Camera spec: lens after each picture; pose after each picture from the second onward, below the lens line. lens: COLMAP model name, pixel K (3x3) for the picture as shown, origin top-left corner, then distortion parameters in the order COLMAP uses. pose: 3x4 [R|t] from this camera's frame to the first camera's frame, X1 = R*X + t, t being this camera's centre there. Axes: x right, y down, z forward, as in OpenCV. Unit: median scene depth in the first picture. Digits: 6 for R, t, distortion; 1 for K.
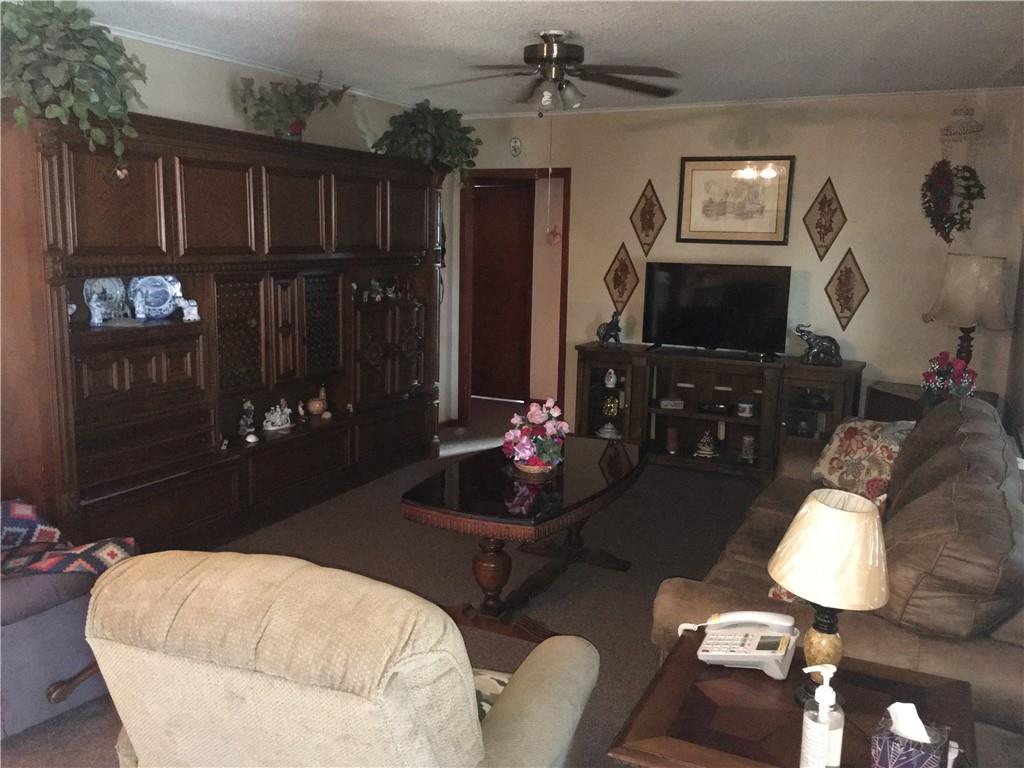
lens RADIAL K [[870.1, 0, 507.4], [0, 870.1, 375.6], [0, 0, 1]] dist [0.071135, -0.086273]
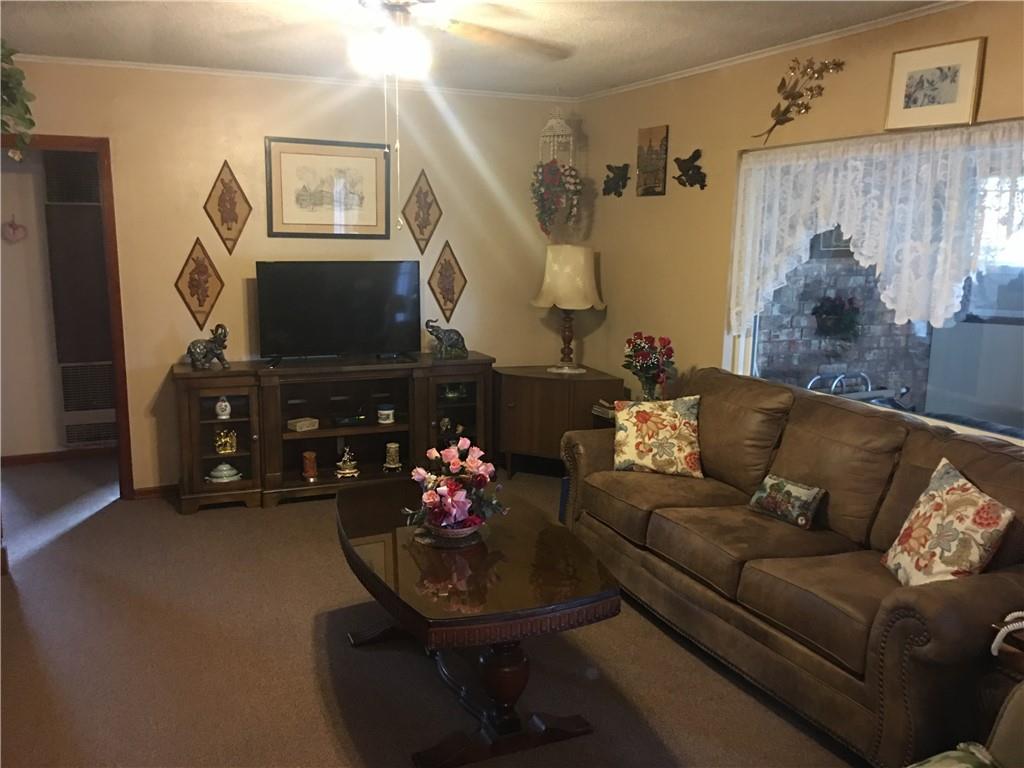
lens RADIAL K [[870.1, 0, 512.3], [0, 870.1, 383.0], [0, 0, 1]] dist [0.071135, -0.086273]
pose [[0.644400, -0.144800, 0.750854, -0.389507], [0.128167, 0.988470, 0.080627, -0.062893], [-0.753871, 0.044279, 0.655529, 0.334715]]
